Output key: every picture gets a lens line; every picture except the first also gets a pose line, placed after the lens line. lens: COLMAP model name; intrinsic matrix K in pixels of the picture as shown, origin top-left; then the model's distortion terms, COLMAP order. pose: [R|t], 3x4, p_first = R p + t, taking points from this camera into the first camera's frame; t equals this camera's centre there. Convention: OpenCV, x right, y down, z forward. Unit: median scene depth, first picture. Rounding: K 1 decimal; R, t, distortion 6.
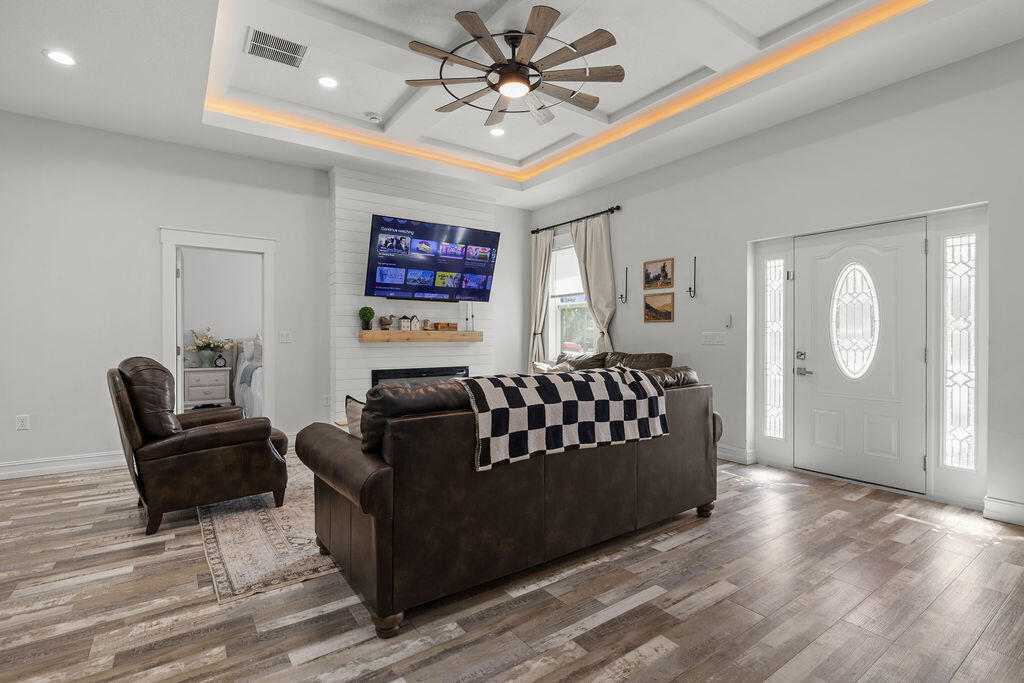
lens RADIAL K [[484.1, 0, 510.5], [0, 484.1, 339.4], [0, 0, 1]] dist [-0.001869, 0.000224]
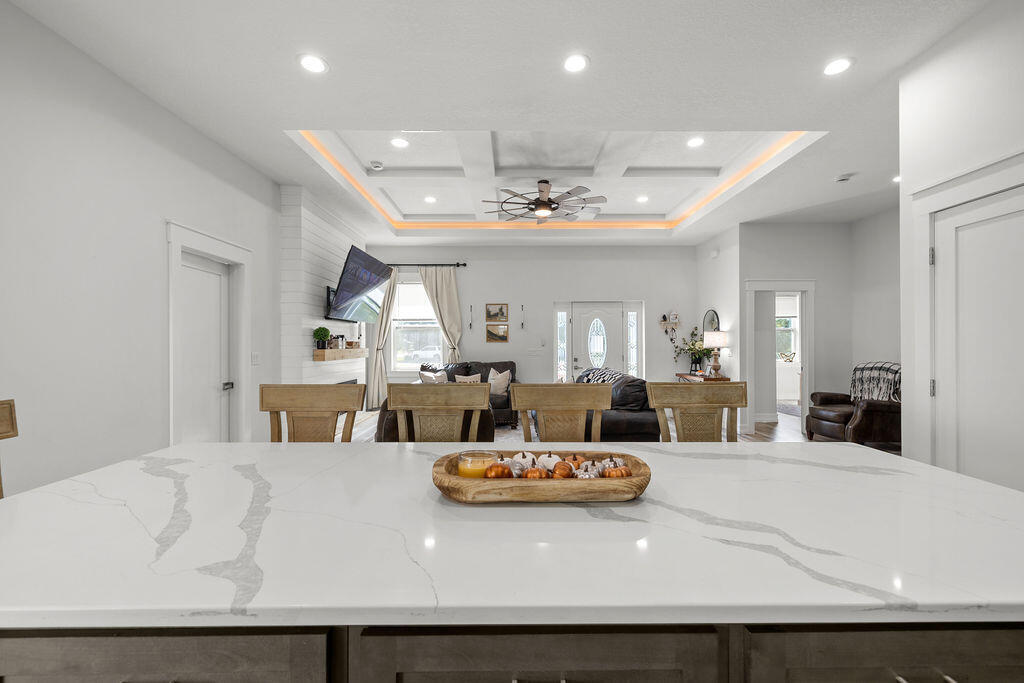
lens RADIAL K [[436.8, 0, 511.4], [0, 436.8, 342.7], [0, 0, 1]] dist [0.000357, -0.000327]
pose [[0.571434, 0.001372, 0.820647, -0.862925], [0.006583, 0.999959, -0.006256, -0.024322], [-0.820622, 0.008978, 0.571401, 0.127174]]
